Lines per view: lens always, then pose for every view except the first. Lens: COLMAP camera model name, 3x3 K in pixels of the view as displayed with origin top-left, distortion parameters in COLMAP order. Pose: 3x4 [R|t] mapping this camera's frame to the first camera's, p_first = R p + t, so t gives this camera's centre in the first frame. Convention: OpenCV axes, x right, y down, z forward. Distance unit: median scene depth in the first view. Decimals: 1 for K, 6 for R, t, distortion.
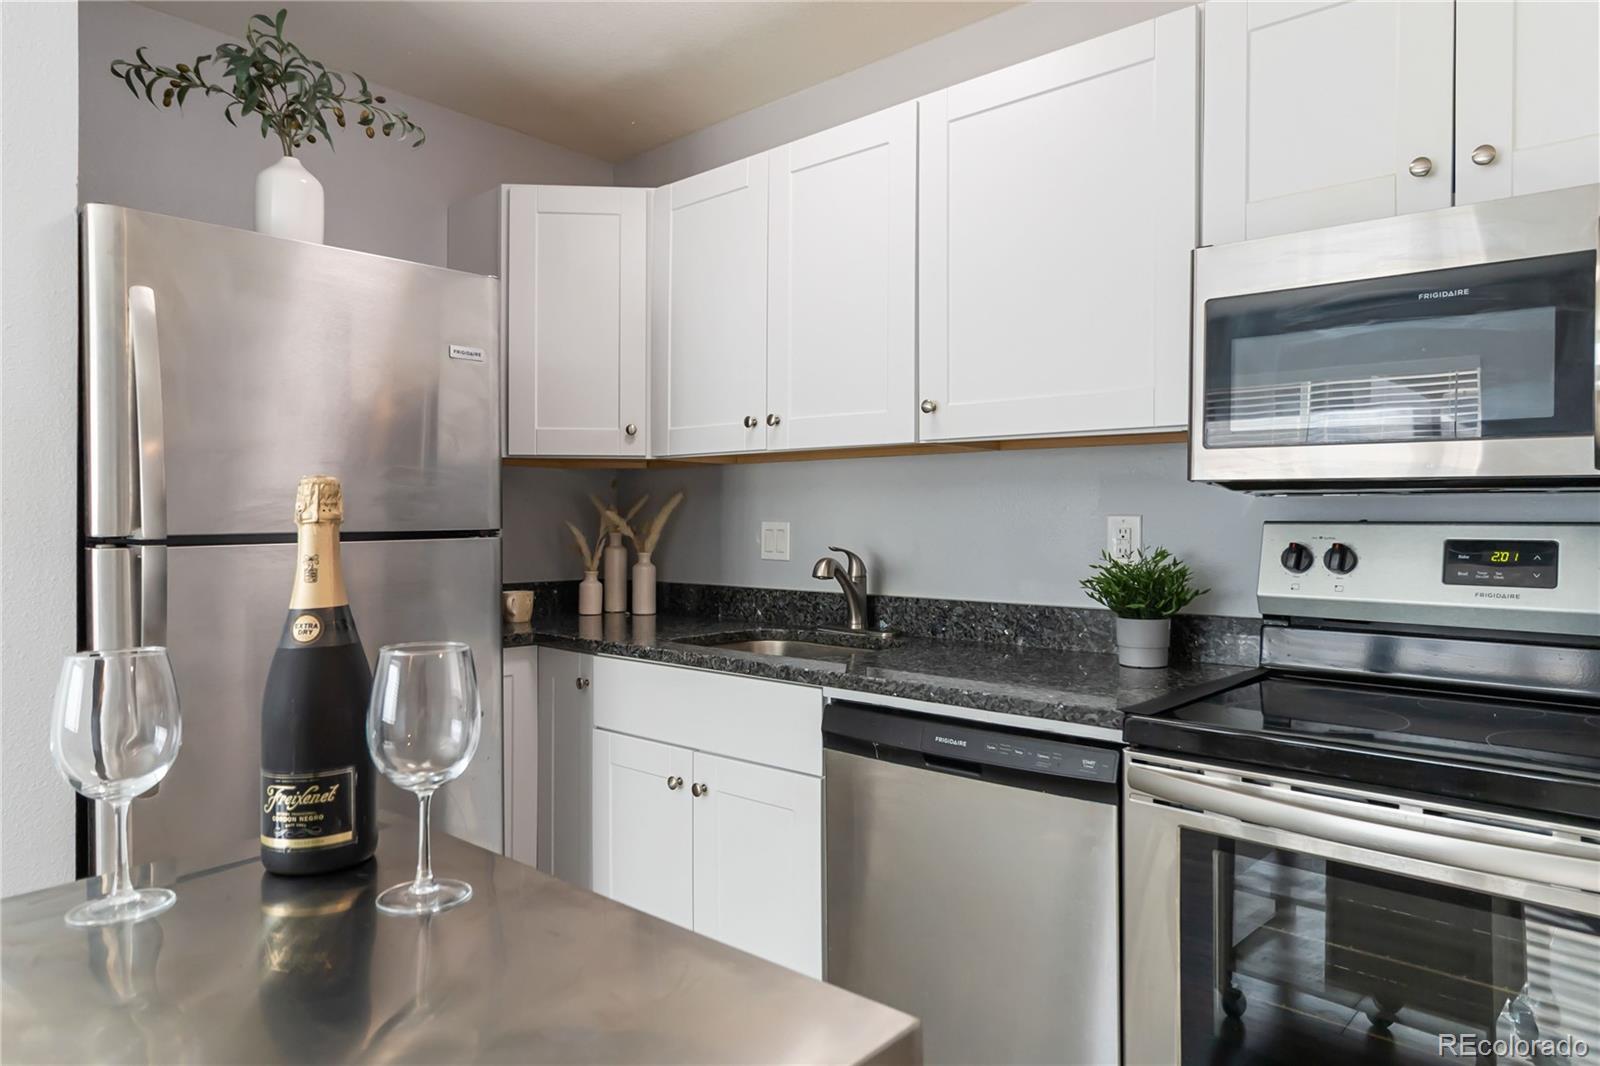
lens RADIAL K [[993.9, 0, 804.7], [0, 993.9, 515.7], [0, 0, 1]] dist [-0.002279, -0.000419]
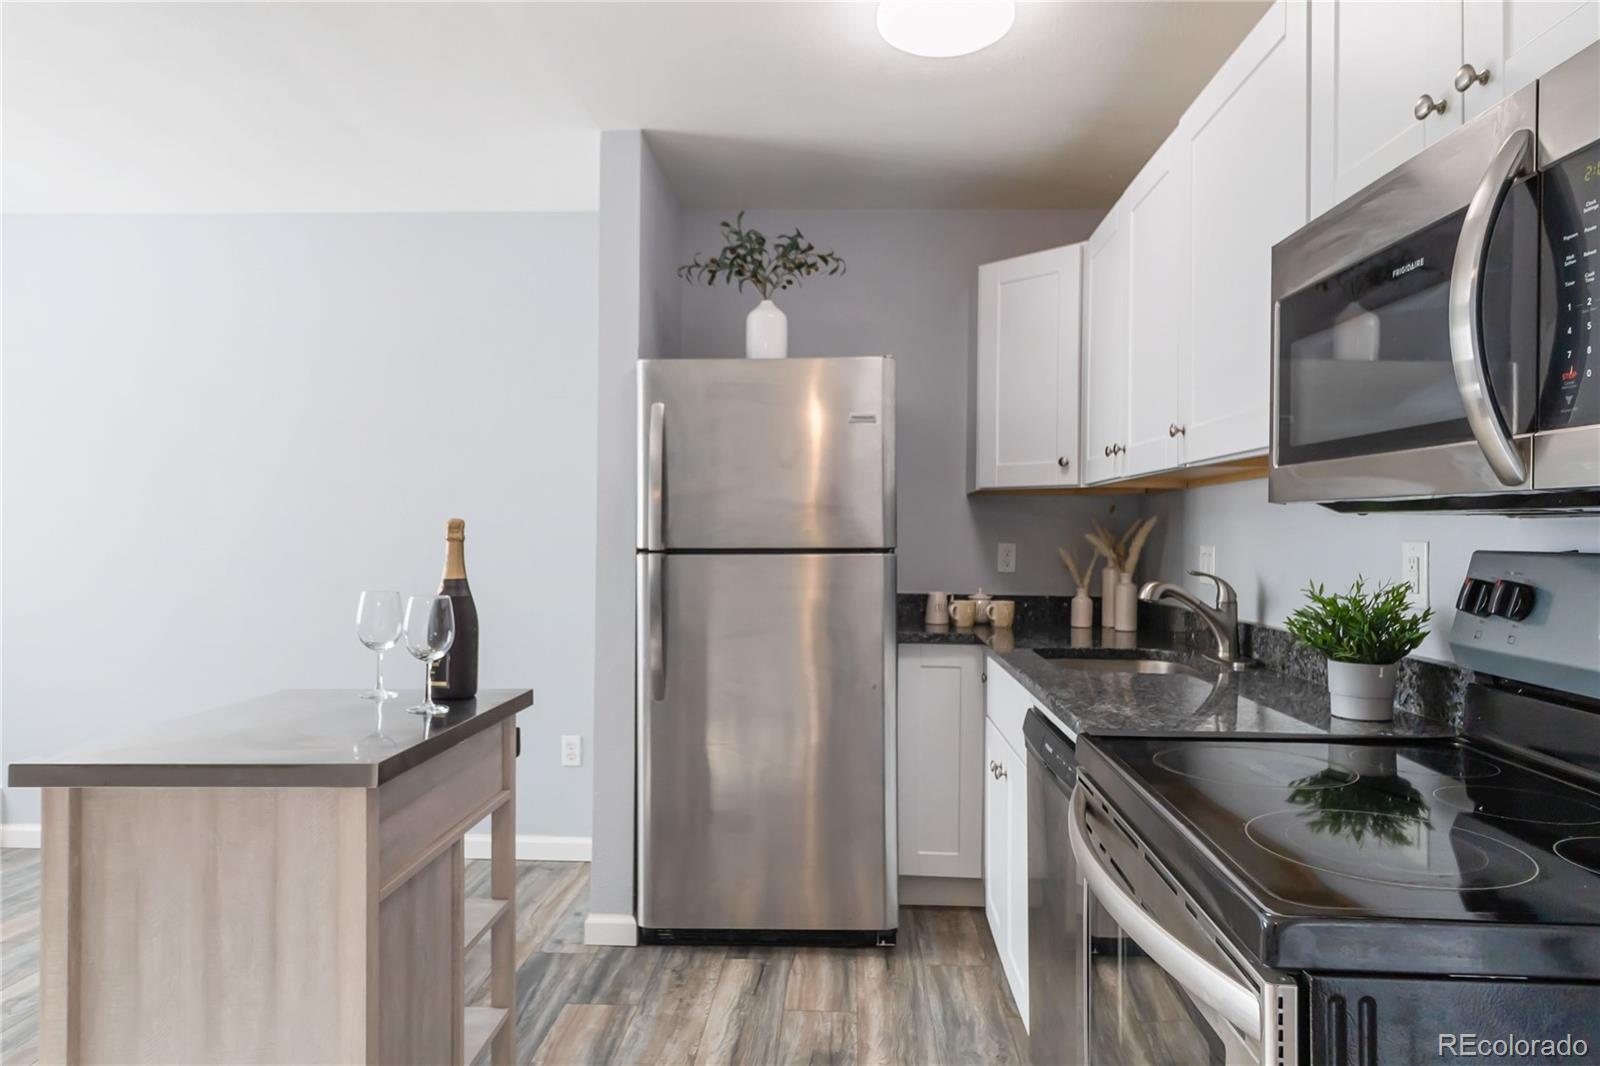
lens RADIAL K [[993.9, 0, 804.7], [0, 993.9, 515.7], [0, 0, 1]] dist [-0.002279, -0.000419]
pose [[0.635805, -0.011648, -0.771762, 0.589520], [-0.005297, 0.999797, -0.019453, -0.002650], [0.771832, 0.016456, 0.635614, 0.074746]]
